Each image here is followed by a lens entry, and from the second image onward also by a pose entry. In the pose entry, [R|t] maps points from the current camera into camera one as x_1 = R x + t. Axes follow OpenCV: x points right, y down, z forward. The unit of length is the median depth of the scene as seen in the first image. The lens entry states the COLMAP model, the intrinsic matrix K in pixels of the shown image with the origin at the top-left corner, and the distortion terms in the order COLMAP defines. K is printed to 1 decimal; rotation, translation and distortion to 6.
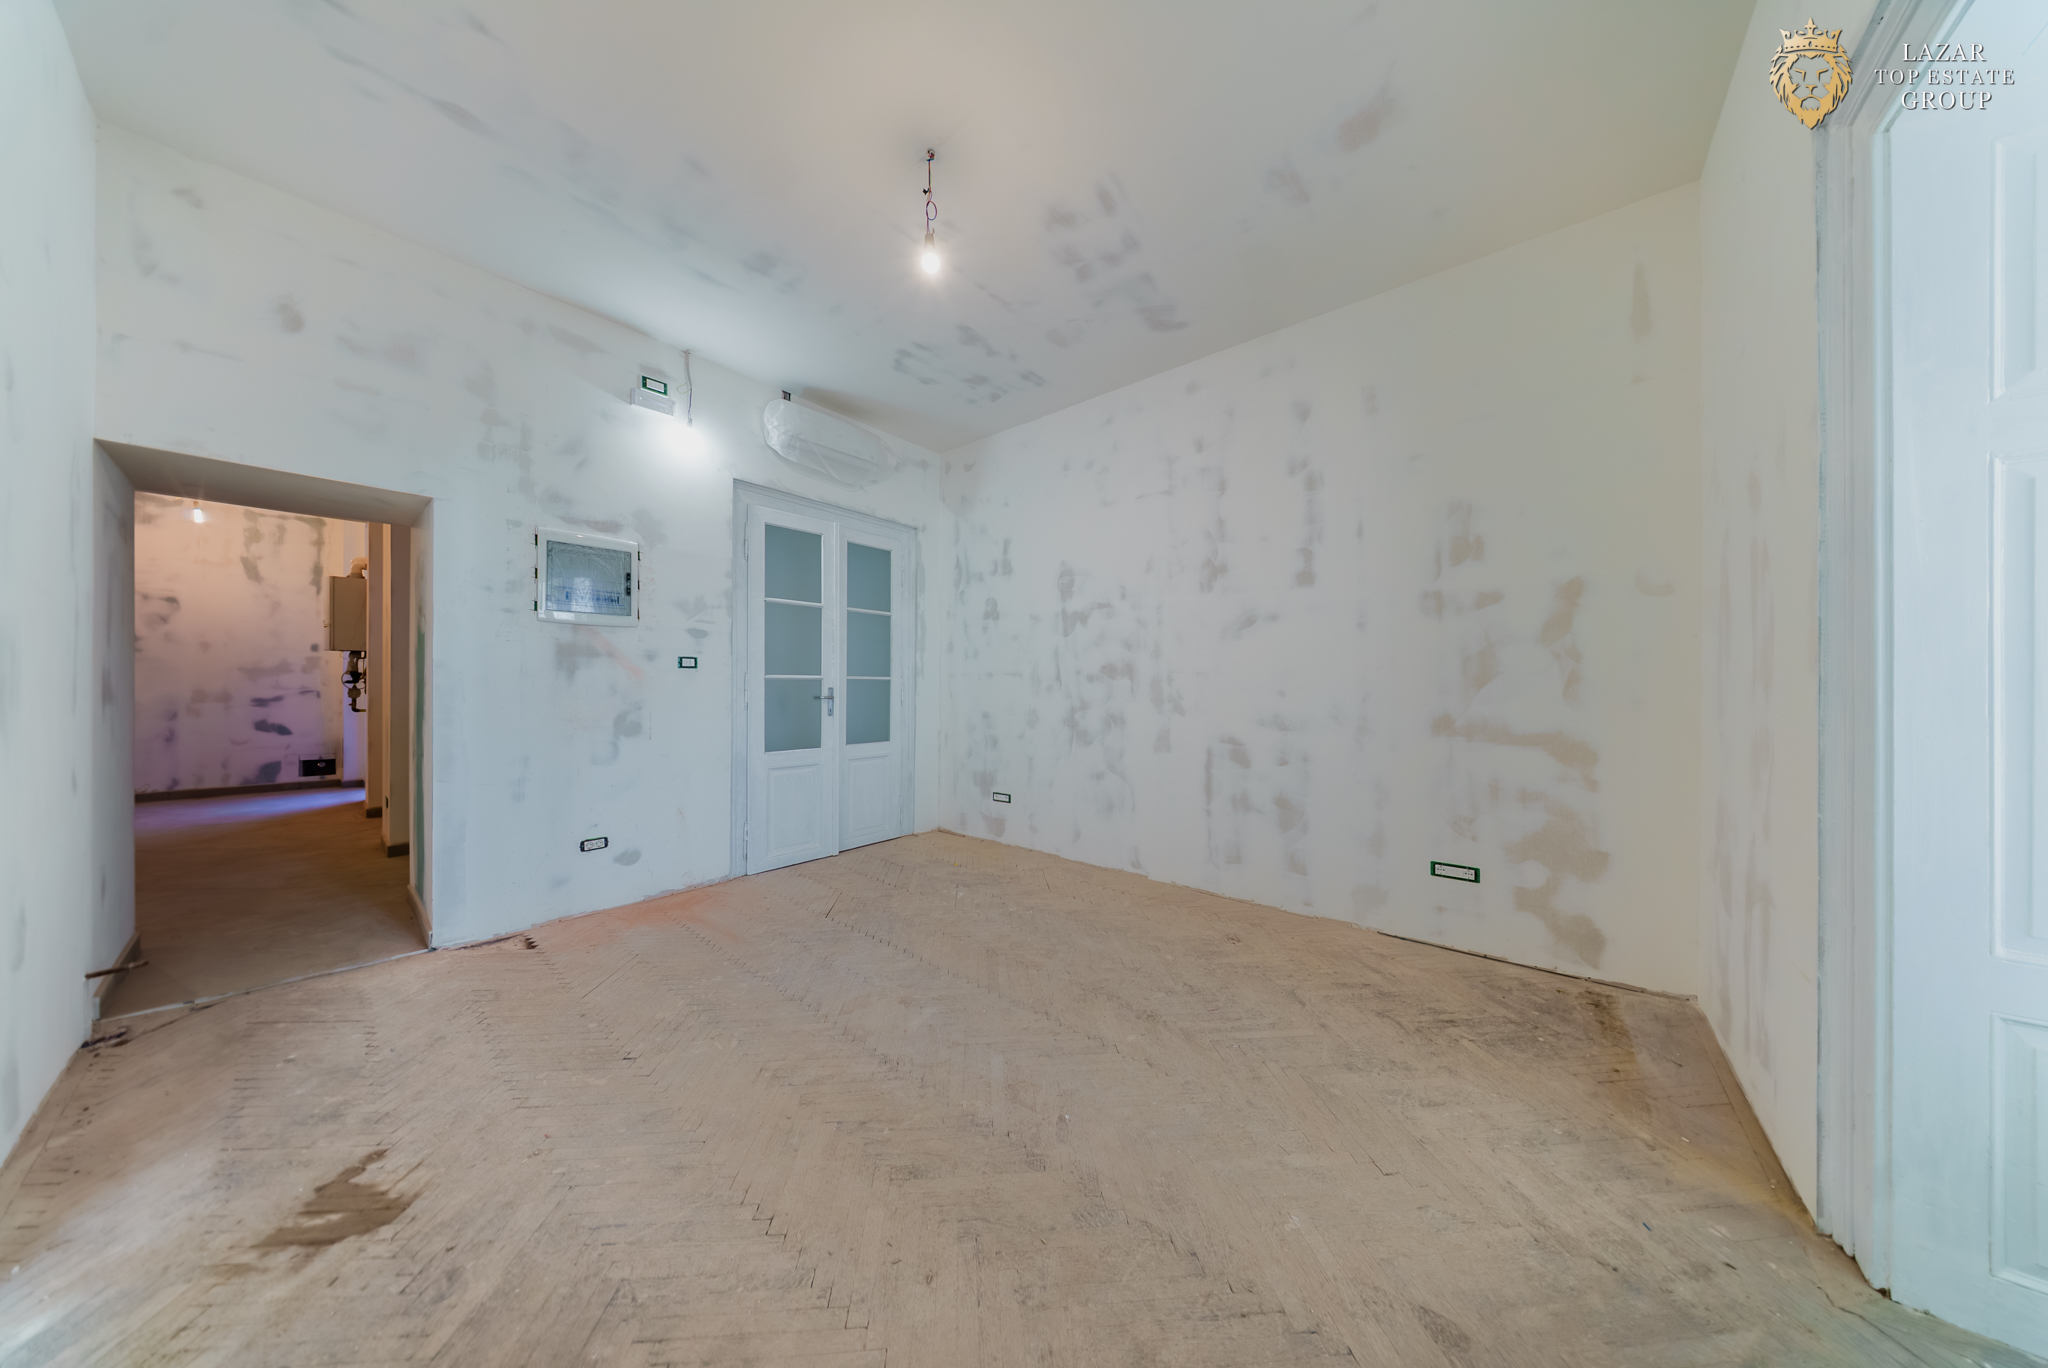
lens RADIAL K [[601.0, 0, 1027.8], [0, 601.0, 686.4], [0, 0, 1]] dist [0.008170, -0.004010]
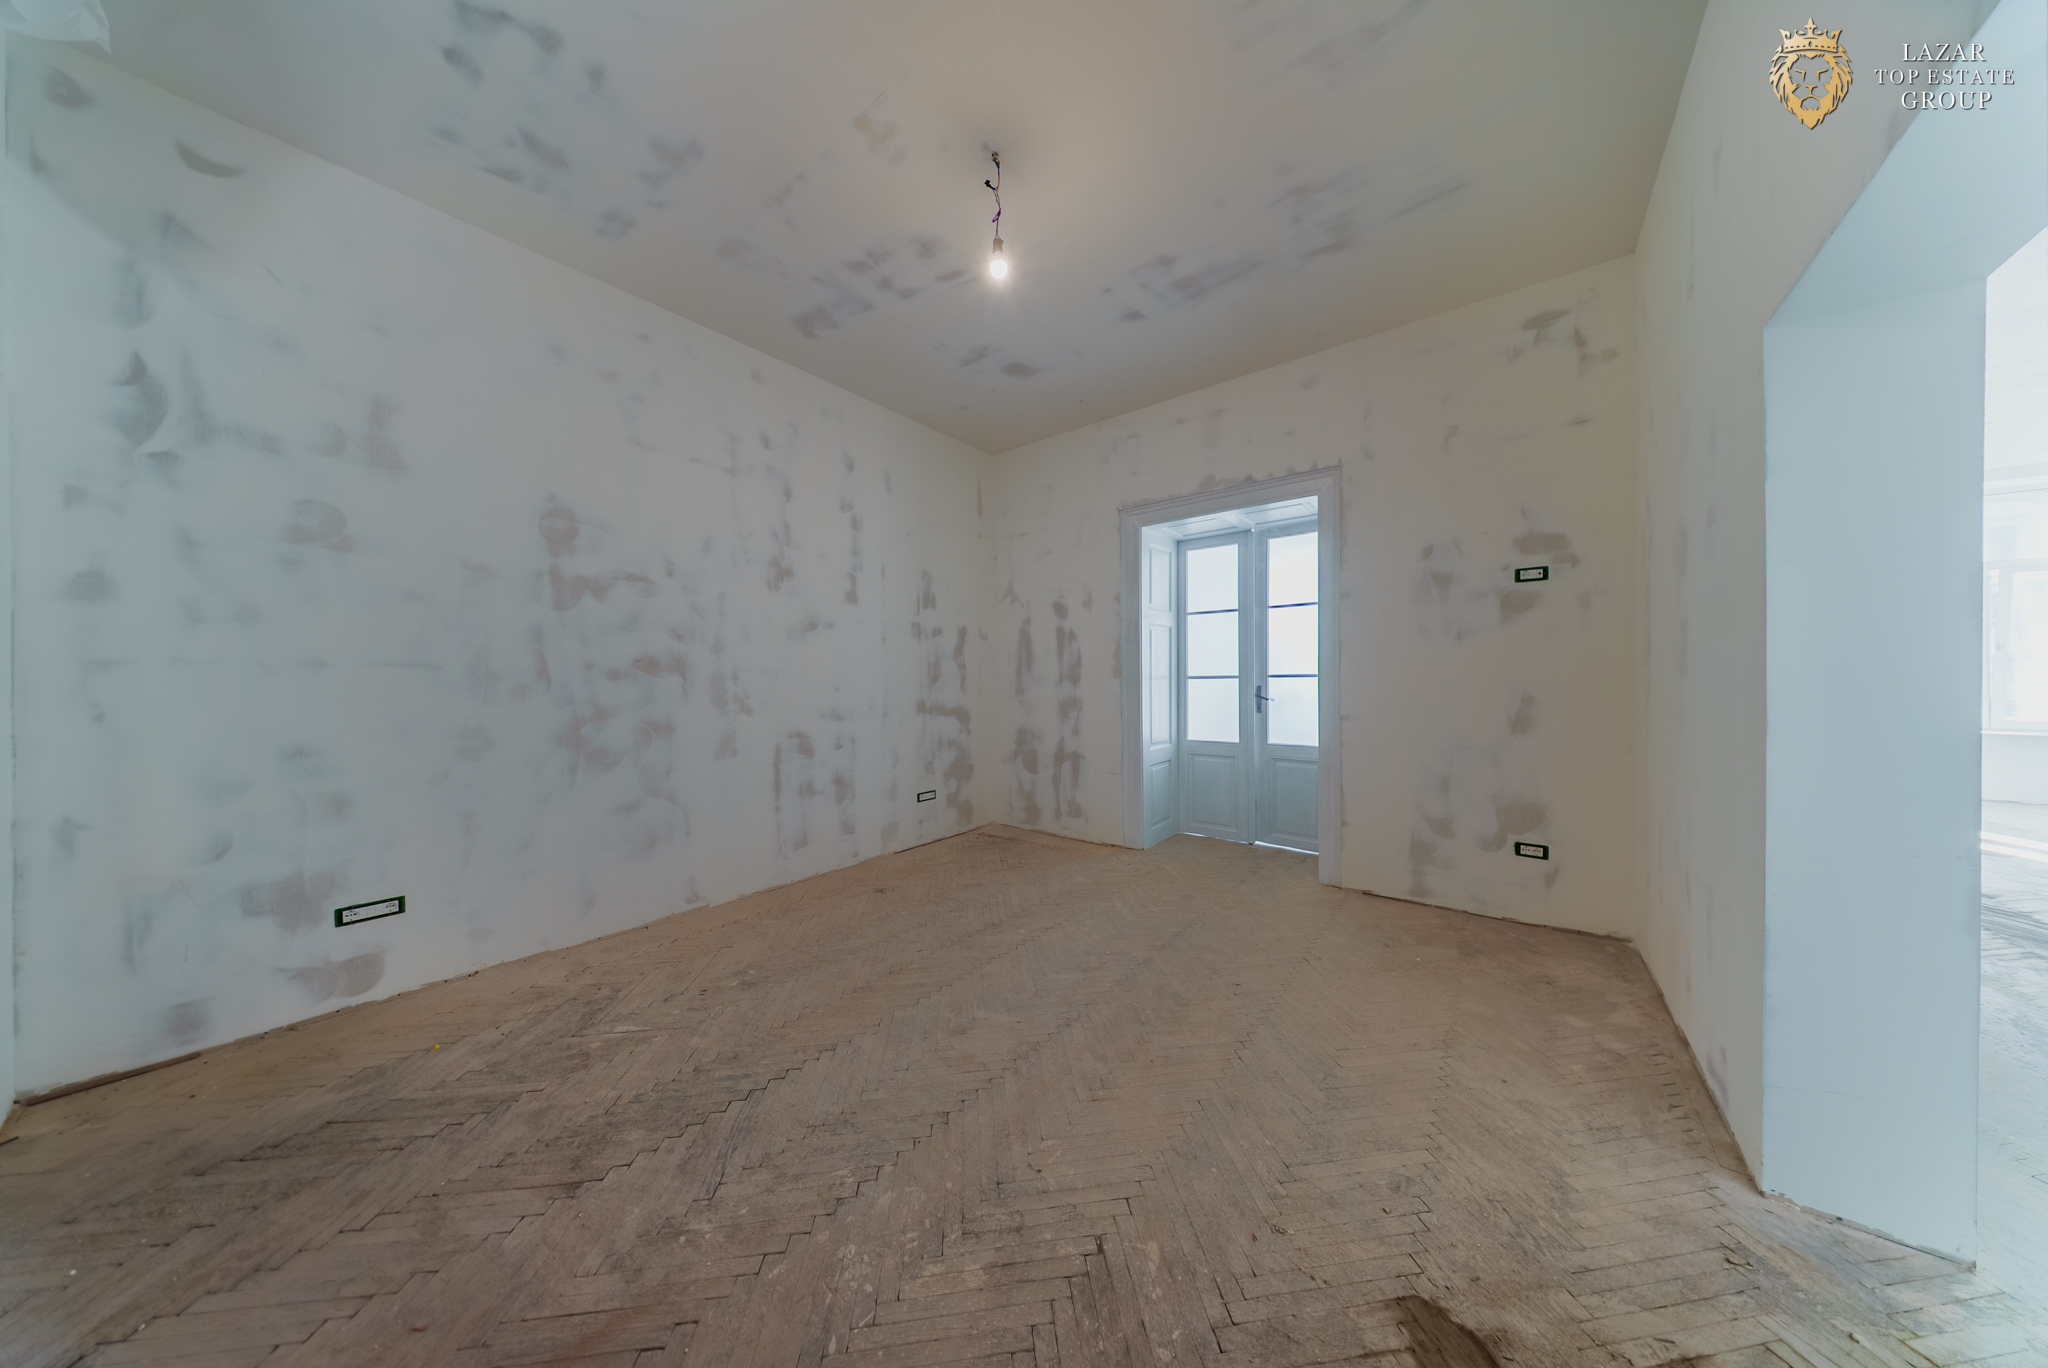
lens RADIAL K [[600.2, 0, 1030.8], [0, 600.2, 685.4], [0, 0, 1]] dist [0.014078, -0.006032]
pose [[-0.032429, -0.007548, 0.999446, -0.714861], [0.007711, 0.999940, 0.007802, -0.002932], [-0.999444, 0.007959, -0.032368, 0.591900]]
